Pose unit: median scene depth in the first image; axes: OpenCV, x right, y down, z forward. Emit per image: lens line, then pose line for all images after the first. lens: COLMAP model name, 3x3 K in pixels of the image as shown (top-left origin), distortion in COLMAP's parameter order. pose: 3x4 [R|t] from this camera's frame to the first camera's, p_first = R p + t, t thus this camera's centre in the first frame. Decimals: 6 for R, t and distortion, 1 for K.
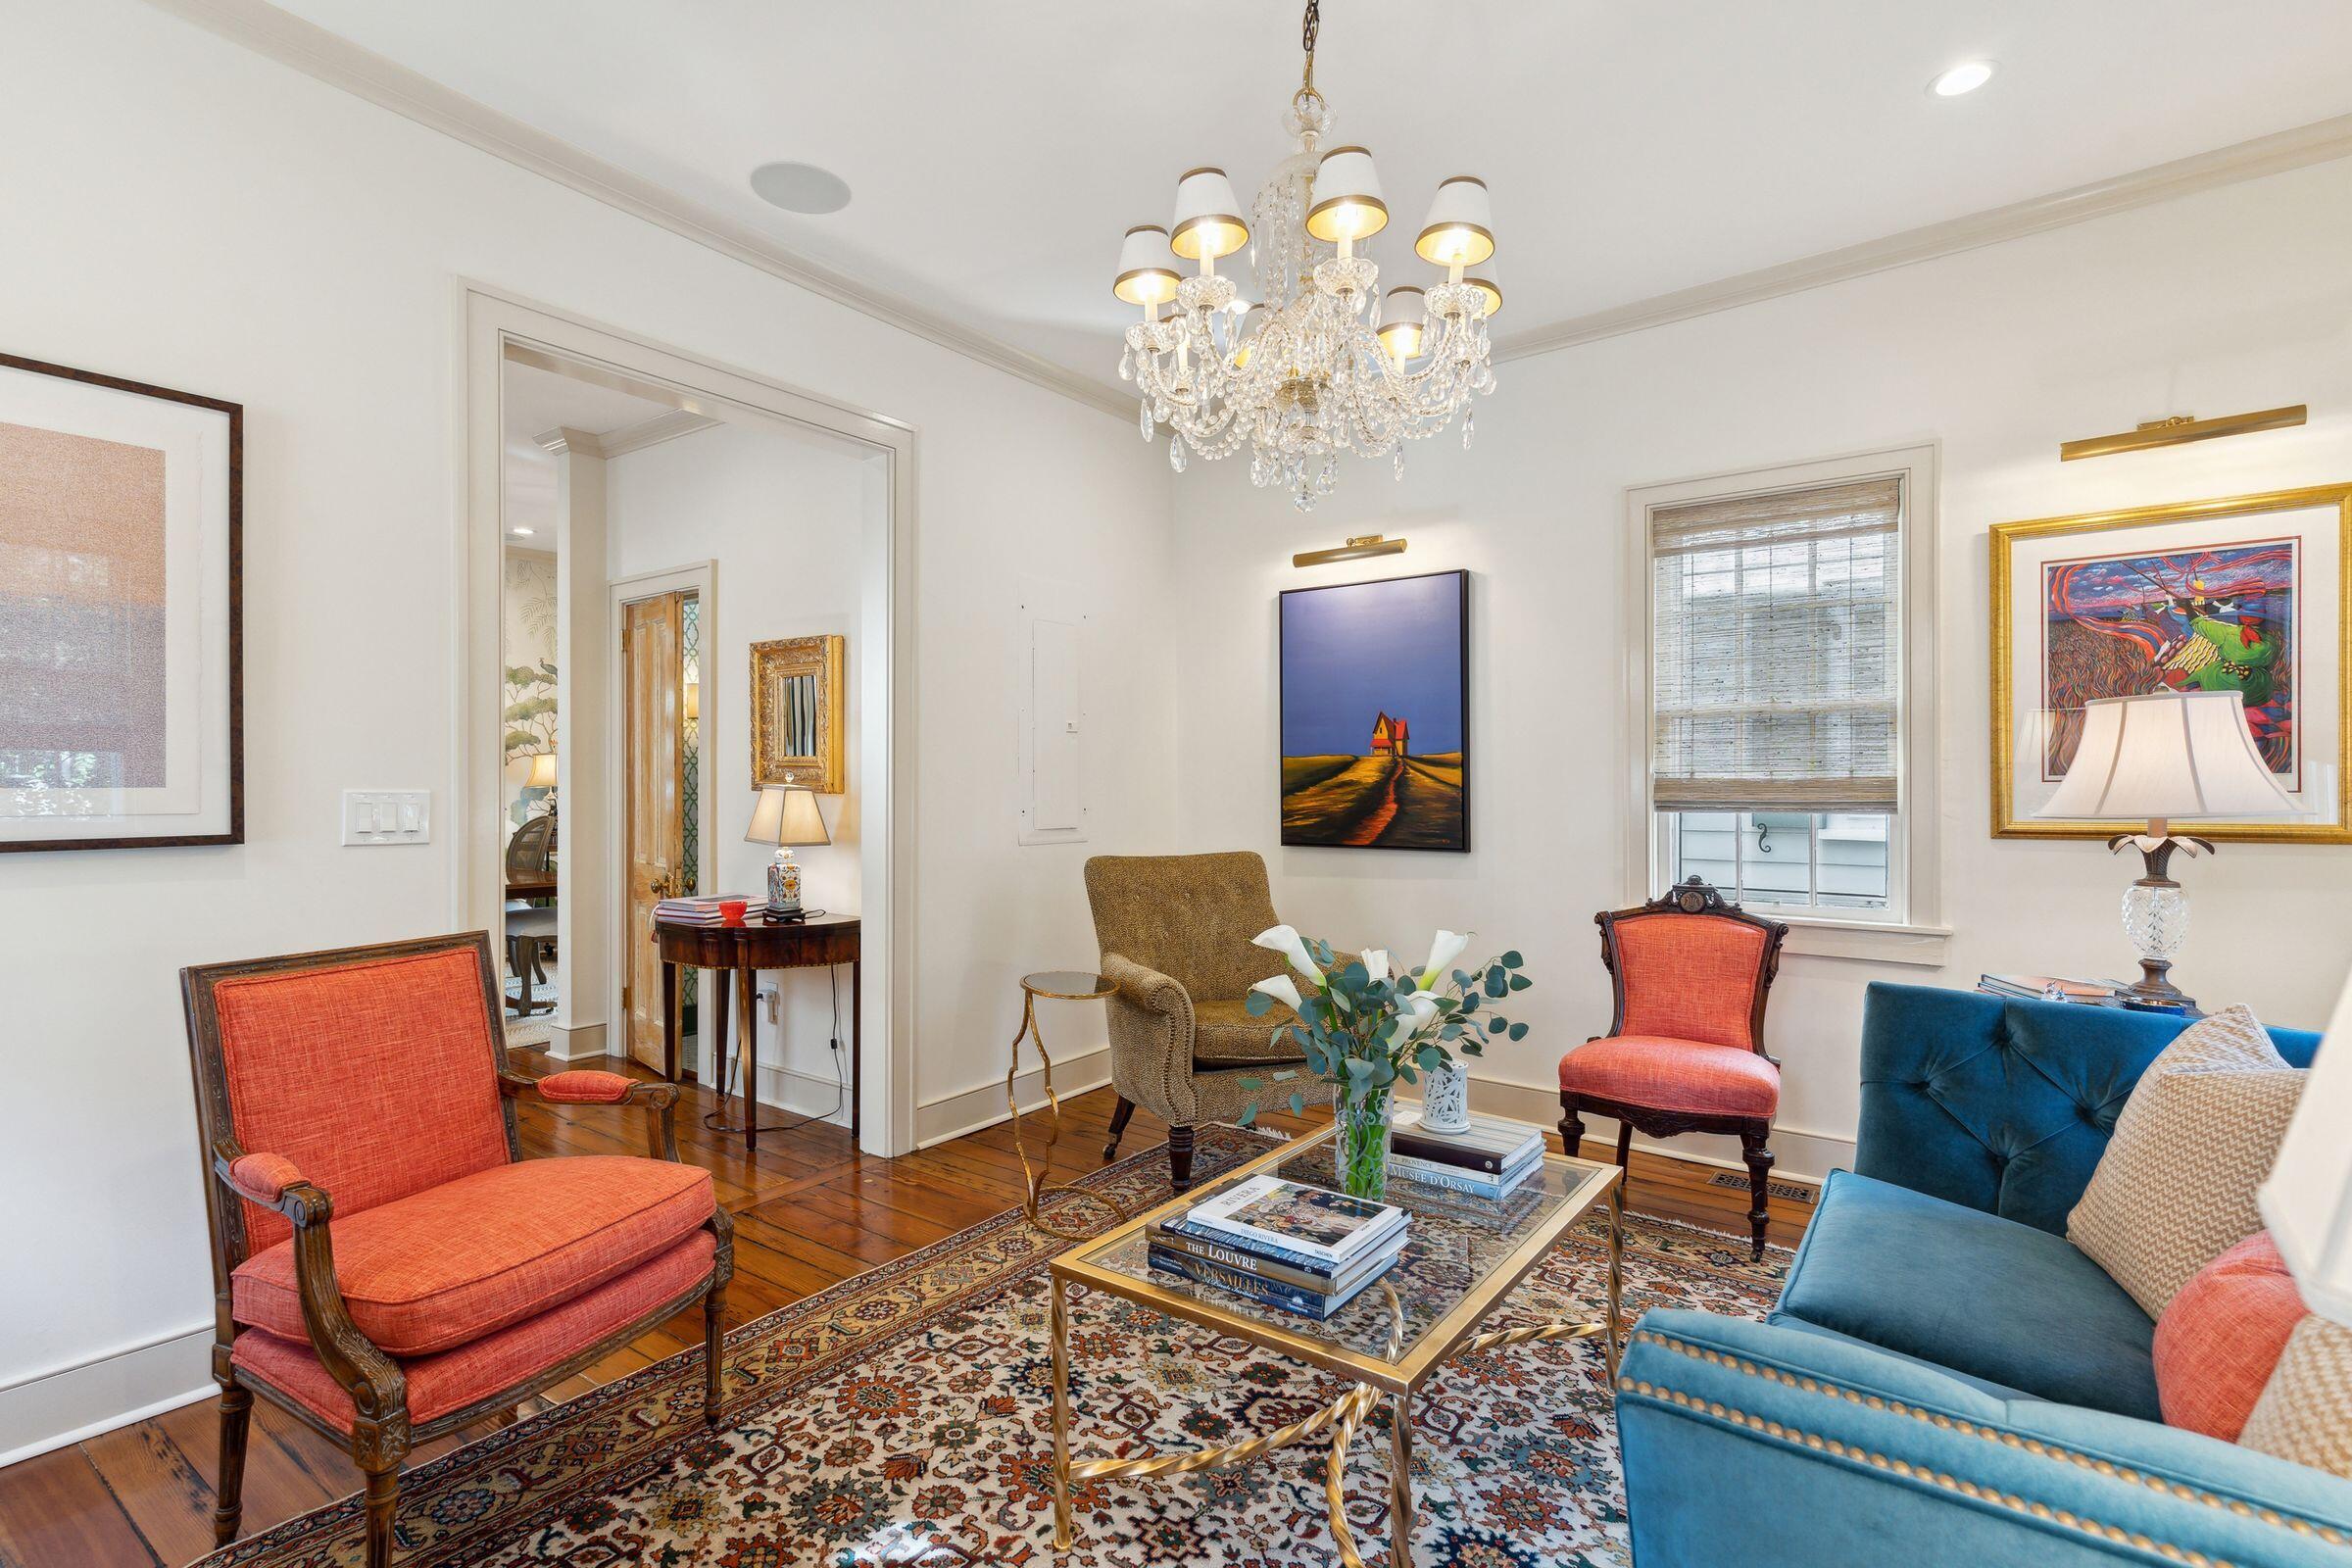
lens RADIAL K [[1138.7, 0, 1150.9], [0, 1138.7, 786.3], [0, 0, 1]] dist [0.001535, -0.000086]
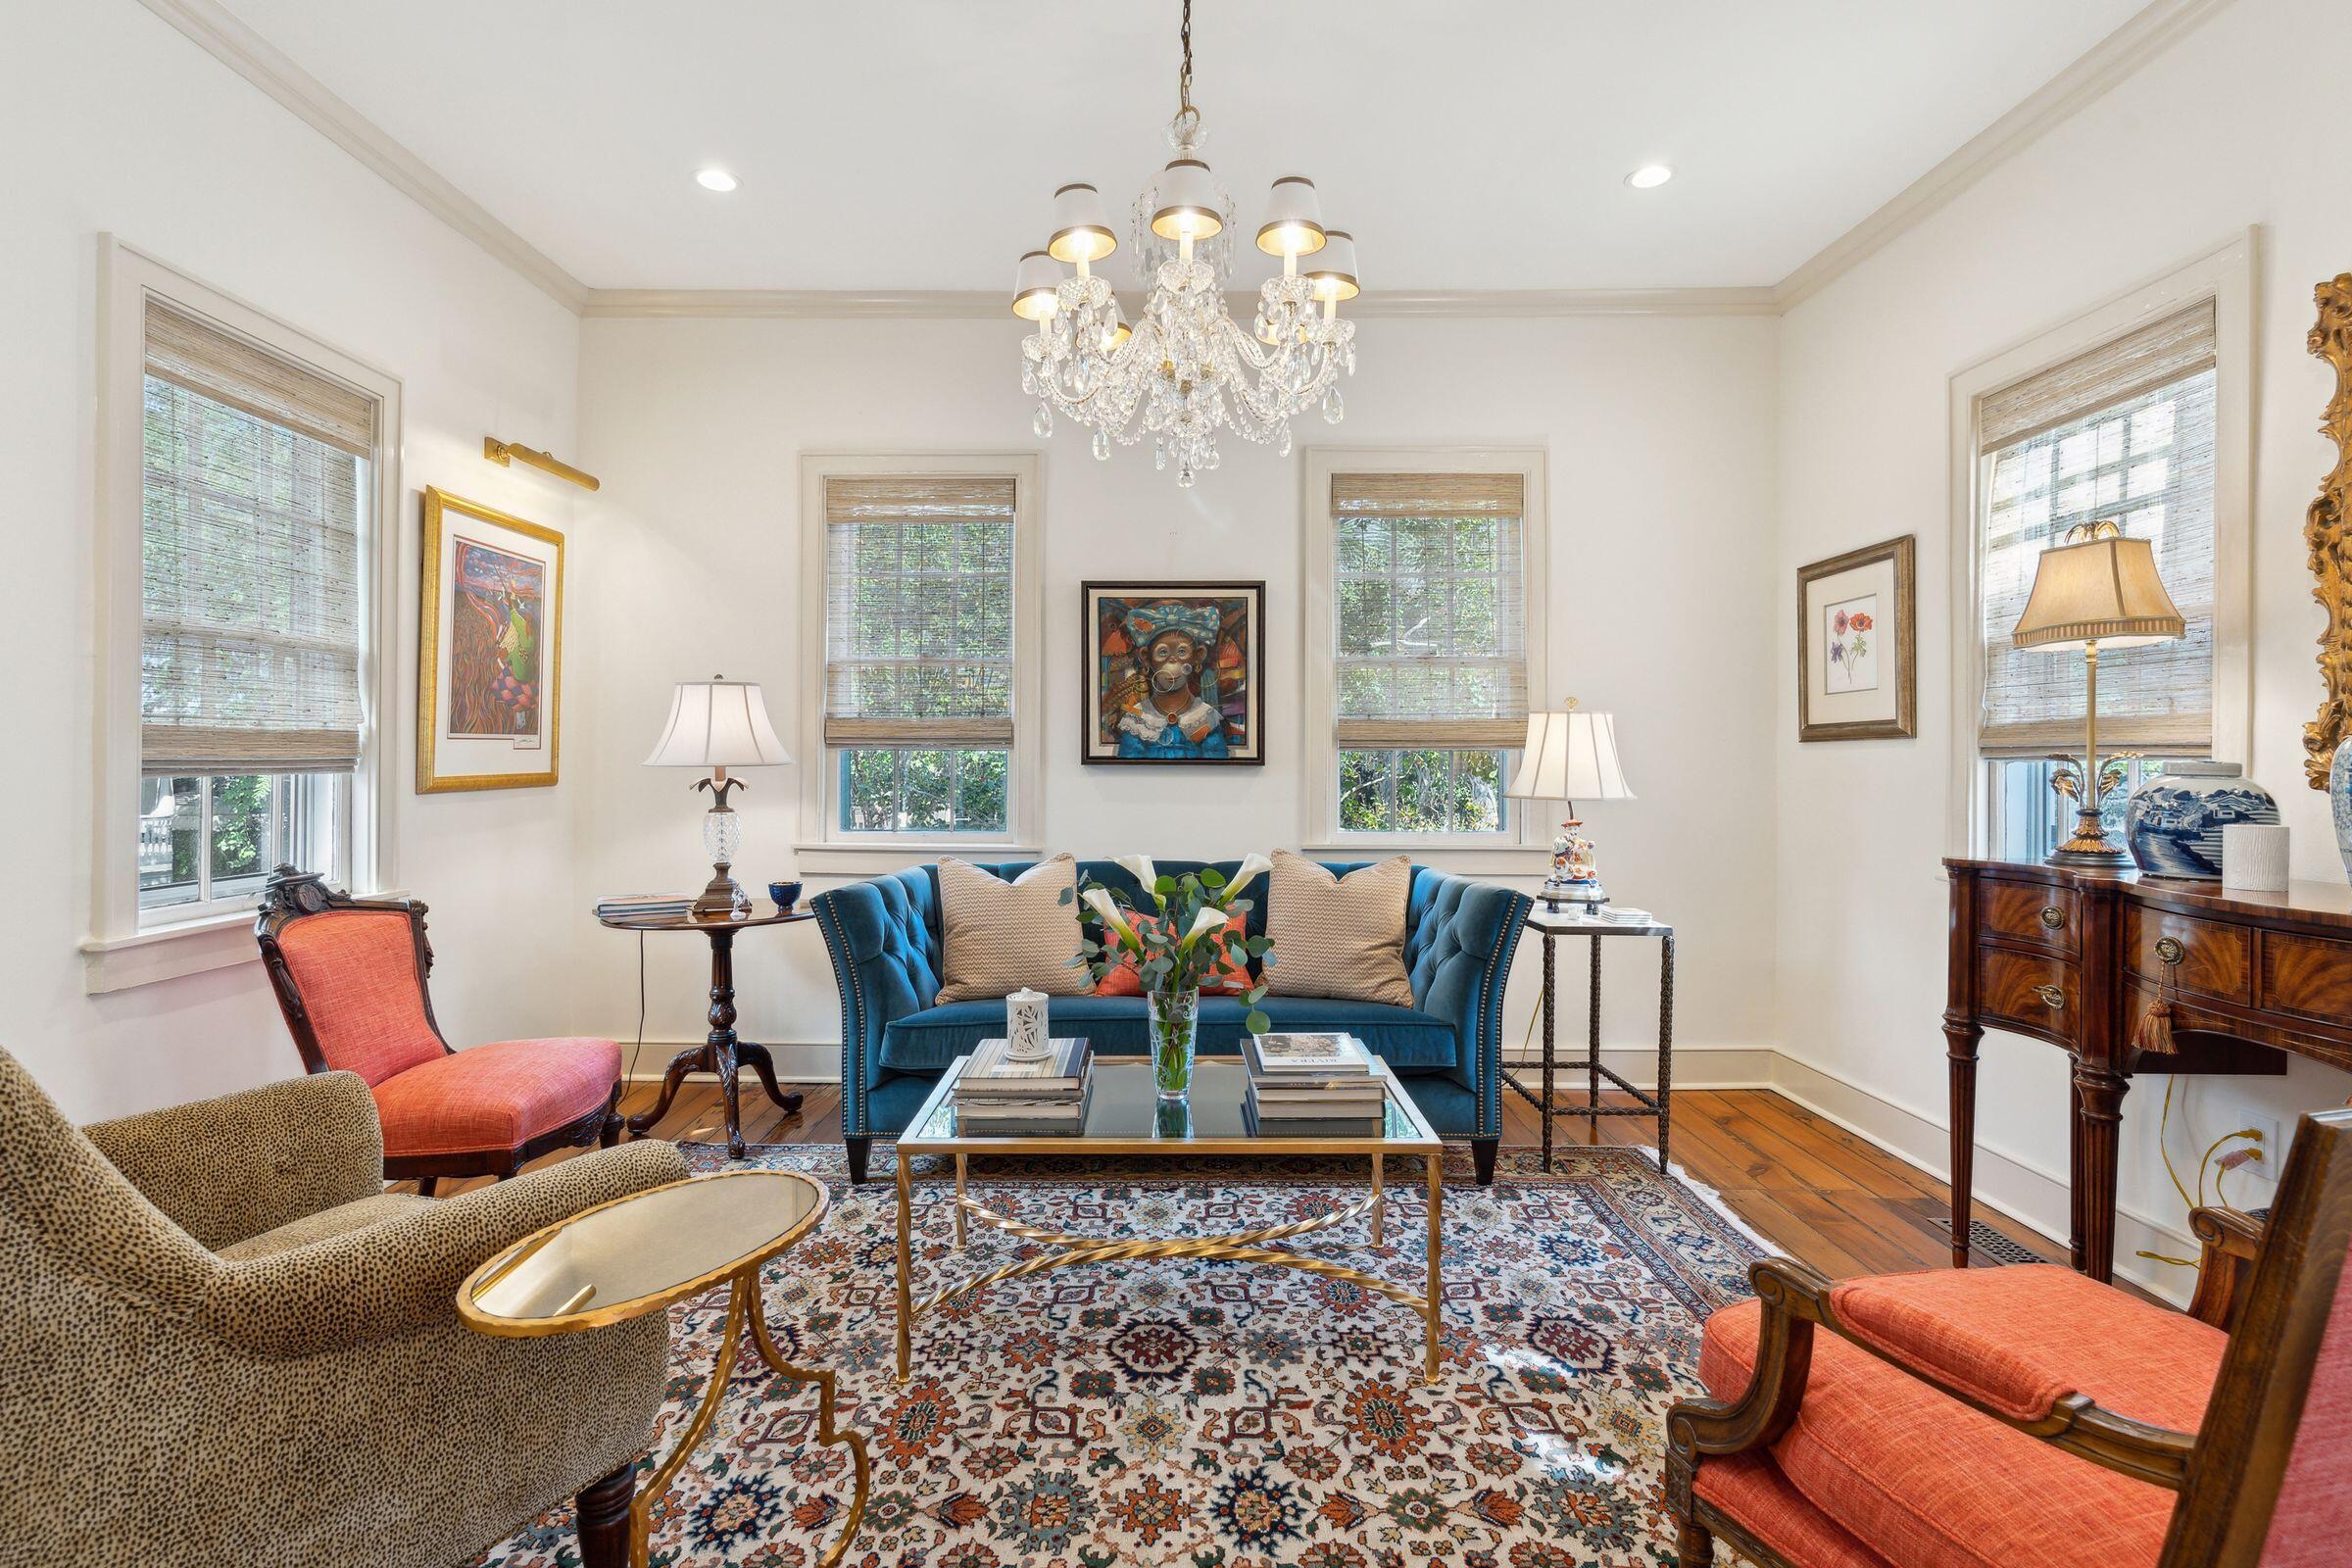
lens RADIAL K [[1136.4, 0, 1182.7], [0, 1136.4, 763.5], [0, 0, 1]] dist [0.001761, 0.000080]
pose [[-0.619485, -0.005409, 0.784990, -0.728229], [-0.000640, 0.999979, 0.006385, 0.018053], [-0.785008, 0.003453, -0.619475, 1.678499]]
